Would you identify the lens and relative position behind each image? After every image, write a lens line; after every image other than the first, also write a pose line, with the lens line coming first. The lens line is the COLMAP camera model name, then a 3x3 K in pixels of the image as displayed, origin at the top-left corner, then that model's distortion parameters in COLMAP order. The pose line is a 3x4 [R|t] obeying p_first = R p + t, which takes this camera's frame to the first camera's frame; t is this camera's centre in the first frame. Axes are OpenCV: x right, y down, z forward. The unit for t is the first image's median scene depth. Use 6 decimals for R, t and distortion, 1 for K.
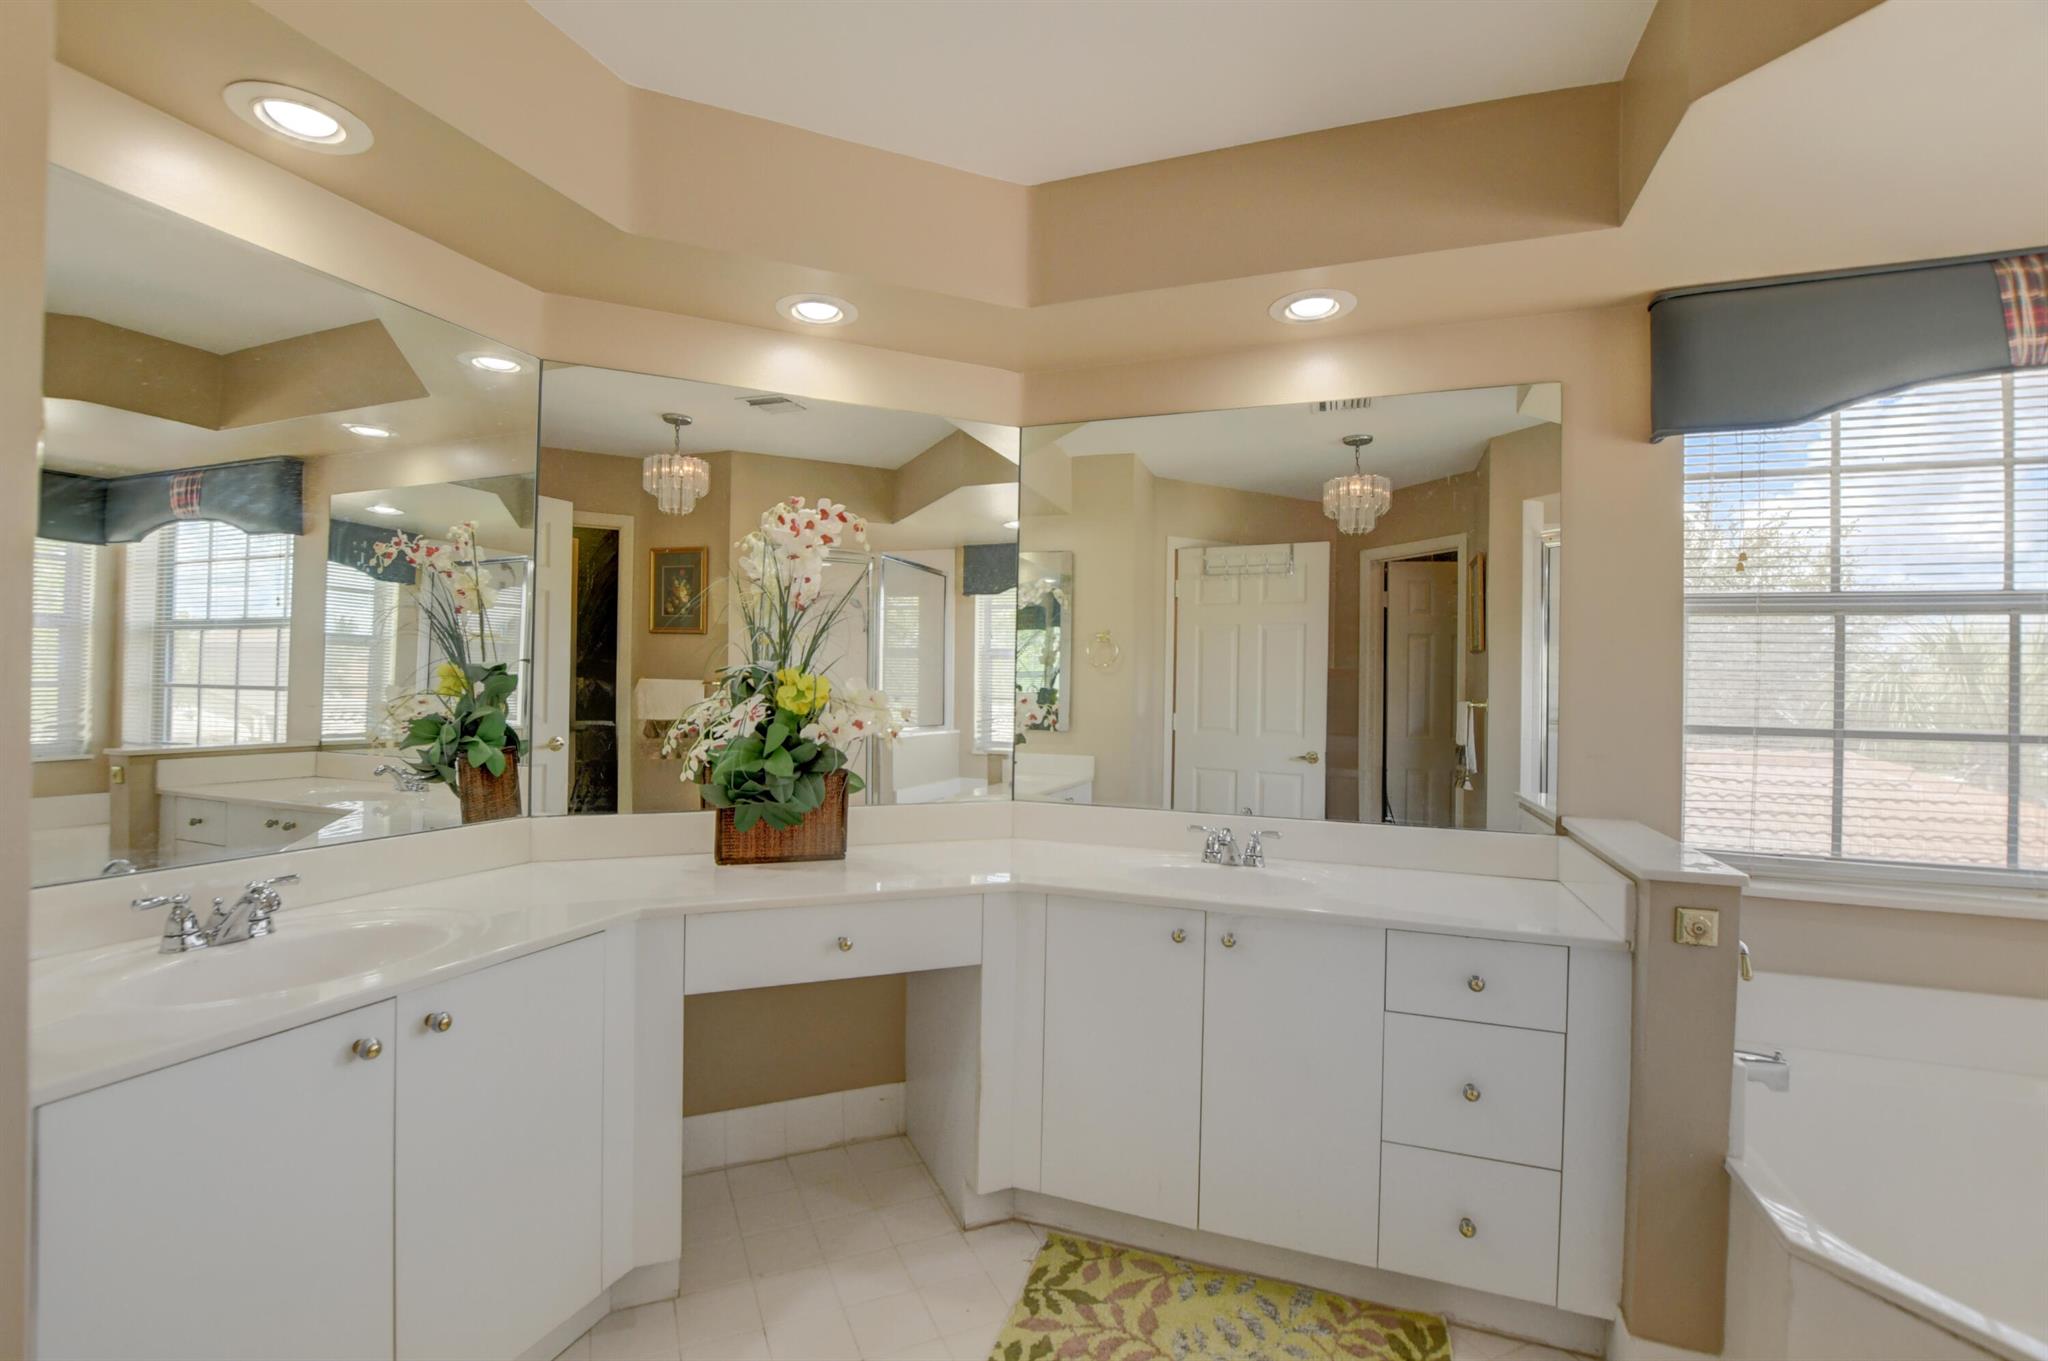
lens RADIAL K [[900.6, 0, 1014.9], [0, 900.6, 677.1], [0, 0, 1]] dist [-0.038521, 0.005359]
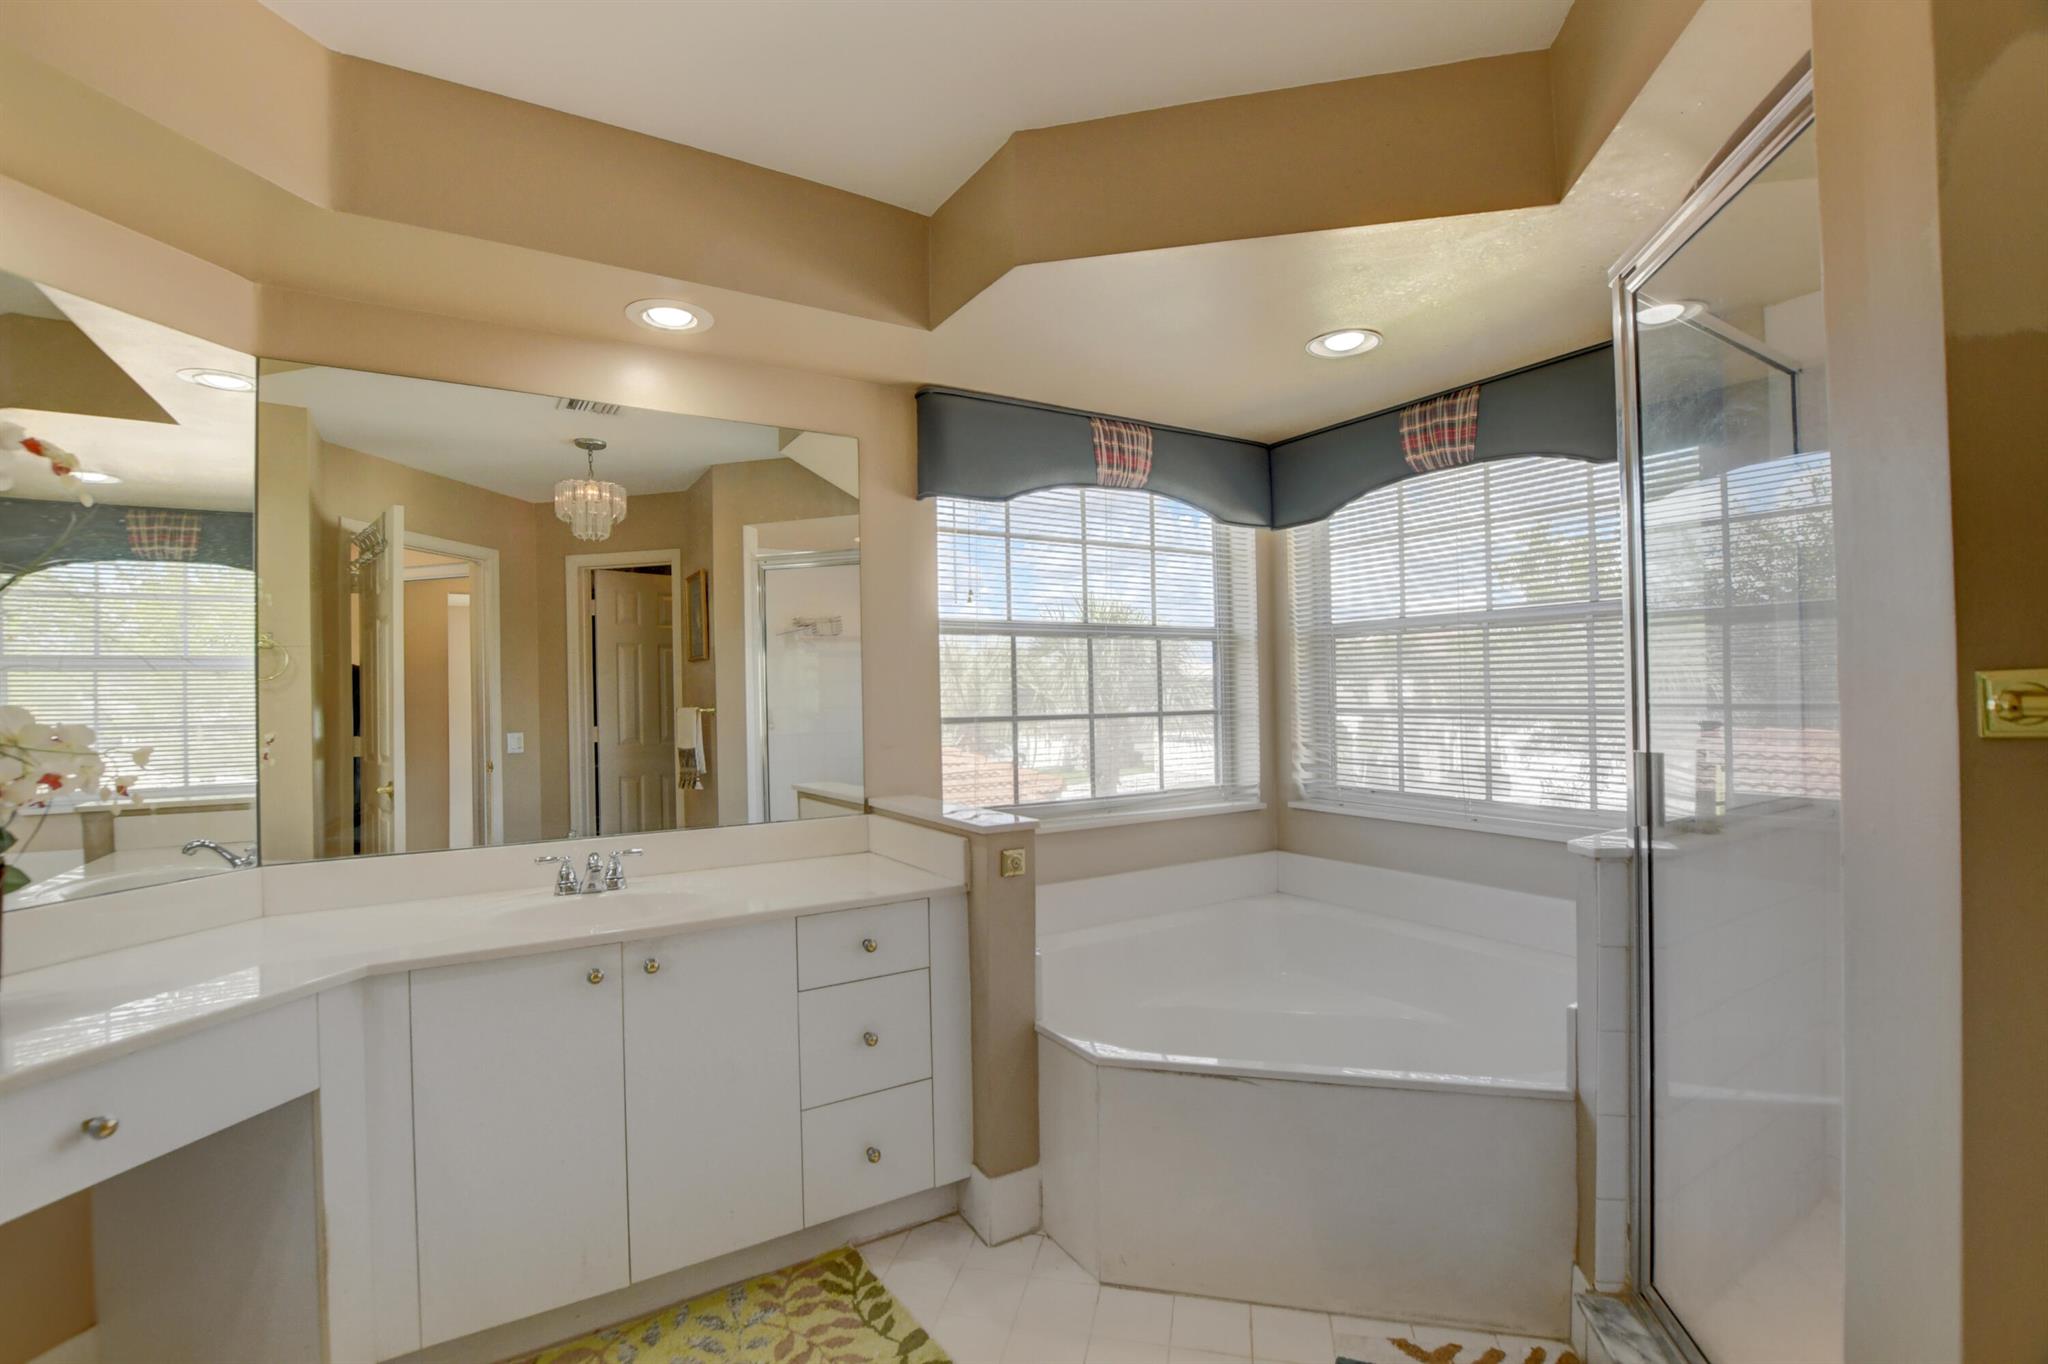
lens RADIAL K [[900.6, 0, 1016.1], [0, 900.6, 680.3], [0, 0, 1]] dist [-0.038521, 0.005359]
pose [[0.602916, -0.016271, 0.797639, -0.255509], [0.020969, 0.999770, 0.004545, -0.005562], [-0.797529, 0.013985, 0.603119, 0.104911]]
